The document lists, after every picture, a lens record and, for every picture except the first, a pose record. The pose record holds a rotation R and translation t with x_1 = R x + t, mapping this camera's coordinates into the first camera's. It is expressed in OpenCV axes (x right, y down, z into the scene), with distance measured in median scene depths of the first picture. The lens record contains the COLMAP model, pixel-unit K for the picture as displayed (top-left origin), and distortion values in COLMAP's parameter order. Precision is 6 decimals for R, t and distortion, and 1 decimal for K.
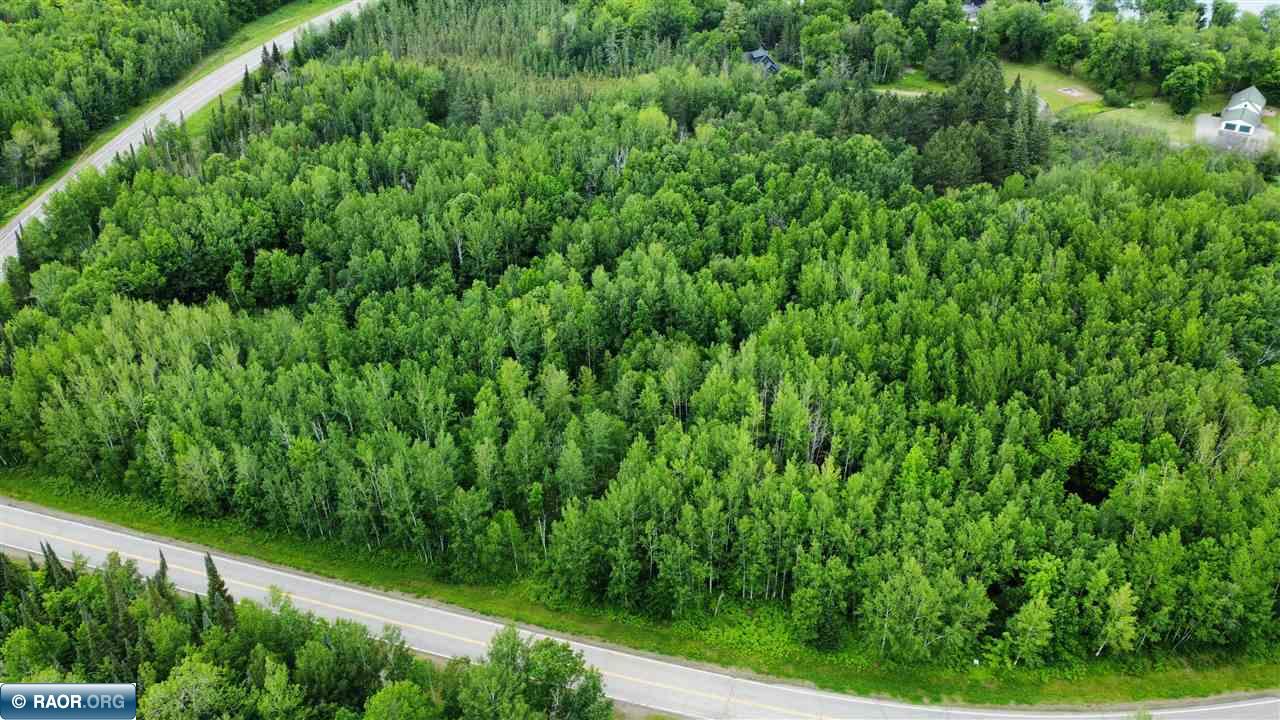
lens RADIAL K [[987.4, 0, 640.0], [0, 987.4, 360.0], [0, 0, 1]] dist [-0.005830, 0.060541]
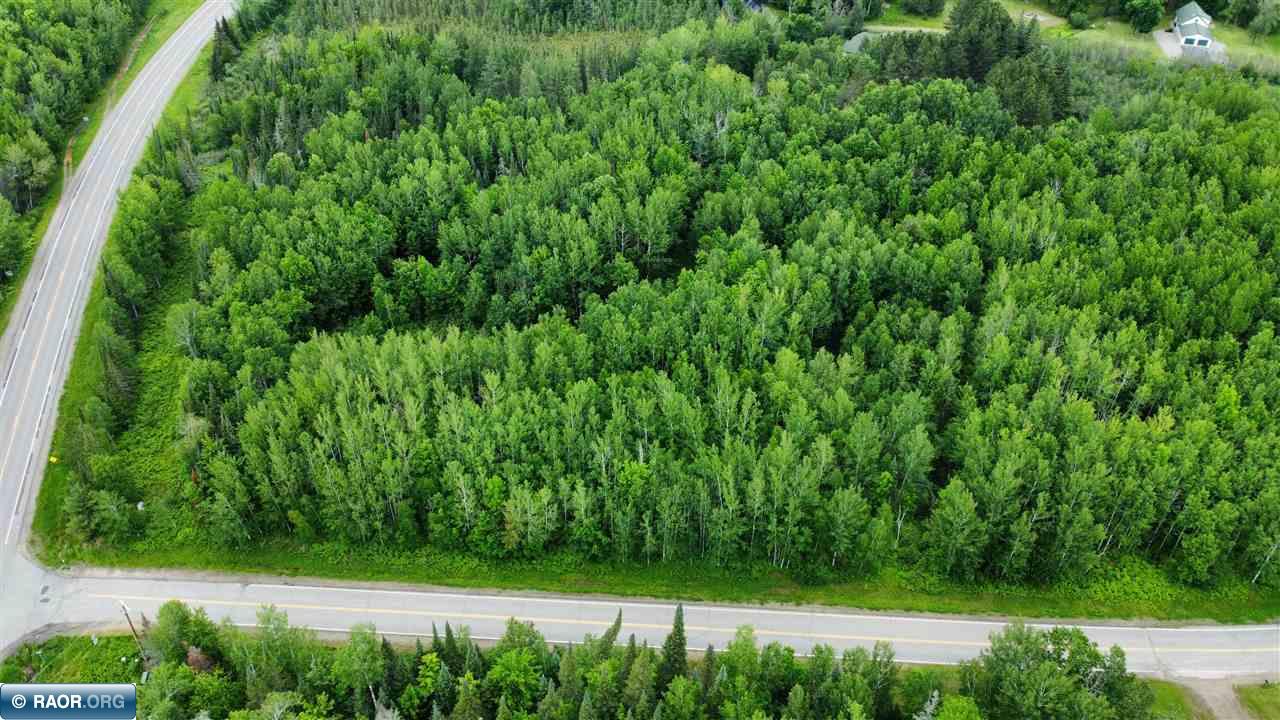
lens RADIAL K [[987.4, 0, 640.0], [0, 987.4, 360.0], [0, 0, 1]] dist [-0.005830, 0.060541]
pose [[0.970868, -0.132387, 0.199720, -0.363412], [0.118551, 0.989739, 0.079764, -0.066303], [-0.208231, -0.053763, 0.976601, 0.056242]]
